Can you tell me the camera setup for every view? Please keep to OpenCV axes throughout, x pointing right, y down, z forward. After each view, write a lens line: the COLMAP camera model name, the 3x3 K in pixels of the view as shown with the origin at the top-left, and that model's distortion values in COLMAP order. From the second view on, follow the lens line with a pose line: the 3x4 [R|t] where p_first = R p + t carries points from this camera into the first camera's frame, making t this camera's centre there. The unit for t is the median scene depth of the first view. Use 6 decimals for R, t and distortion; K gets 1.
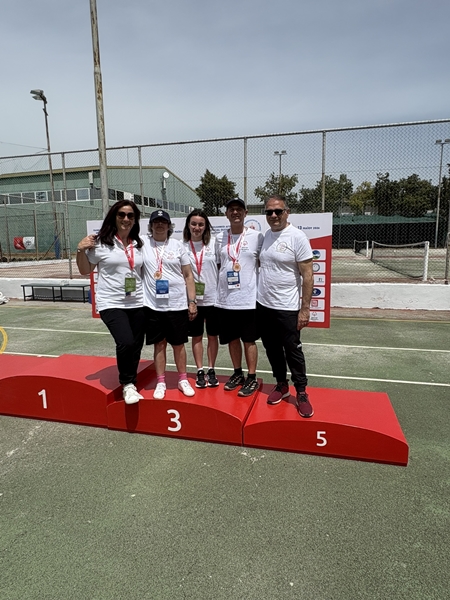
lens RADIAL K [[385.8, 0, 225.0], [0, 385.8, 300.0], [0, 0, 1]] dist [0.011462, 0.000994]
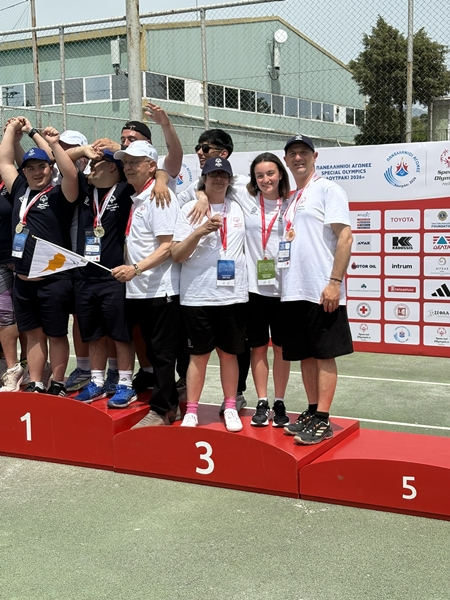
lens RADIAL K [[1229.4, 0, 225.0], [0, 1229.4, 300.0], [0, 0, 1]] dist [0.625936, -4.677987]
pose [[0.968729, 0.015292, -0.247651, 0.418573], [-0.028277, 0.998400, -0.048963, 0.128843], [0.246506, 0.054435, 0.967611, -1.075171]]
